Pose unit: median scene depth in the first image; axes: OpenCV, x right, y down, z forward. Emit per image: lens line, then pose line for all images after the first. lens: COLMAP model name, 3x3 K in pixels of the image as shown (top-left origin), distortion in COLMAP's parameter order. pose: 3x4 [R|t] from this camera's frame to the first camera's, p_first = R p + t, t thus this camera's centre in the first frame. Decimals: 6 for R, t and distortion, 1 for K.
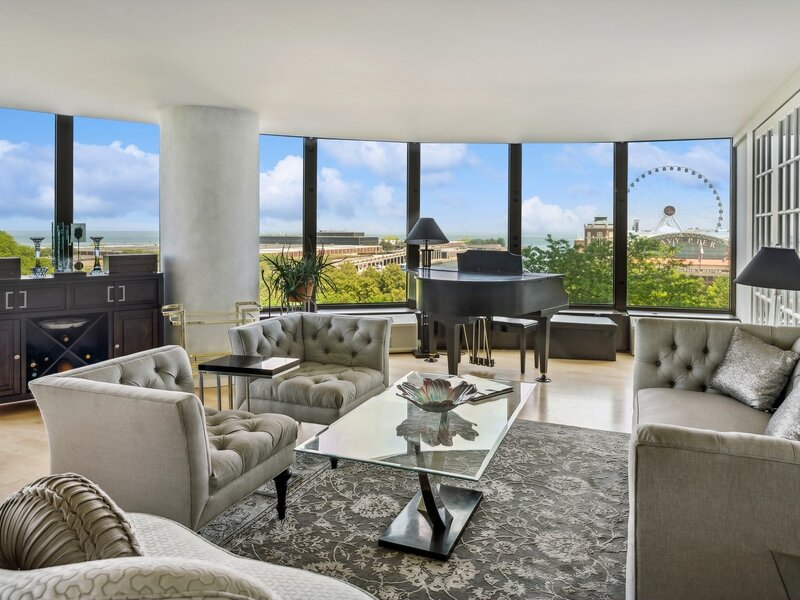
lens RADIAL K [[628.2, 0, 400.0], [0, 628.2, 300.0], [0, 0, 1]] dist [0.007013, 0.007992]
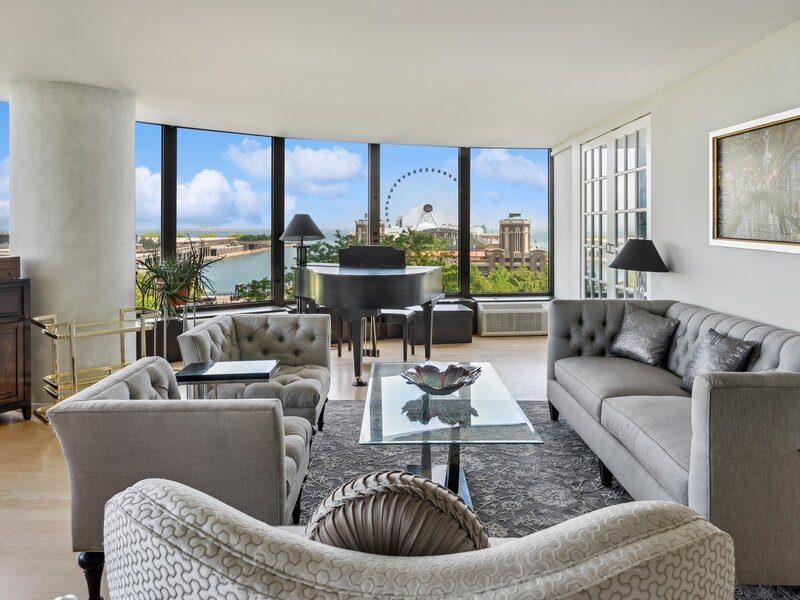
lens RADIAL K [[638.4, 0, 400.0], [0, 638.4, 300.0], [0, 0, 1]] dist [-0.004905, 0.000296]
pose [[0.908489, -0.051821, 0.414683, -0.255986], [0.049913, 0.998634, 0.015444, -0.002758], [-0.414917, 0.006667, 0.909835, 0.018230]]
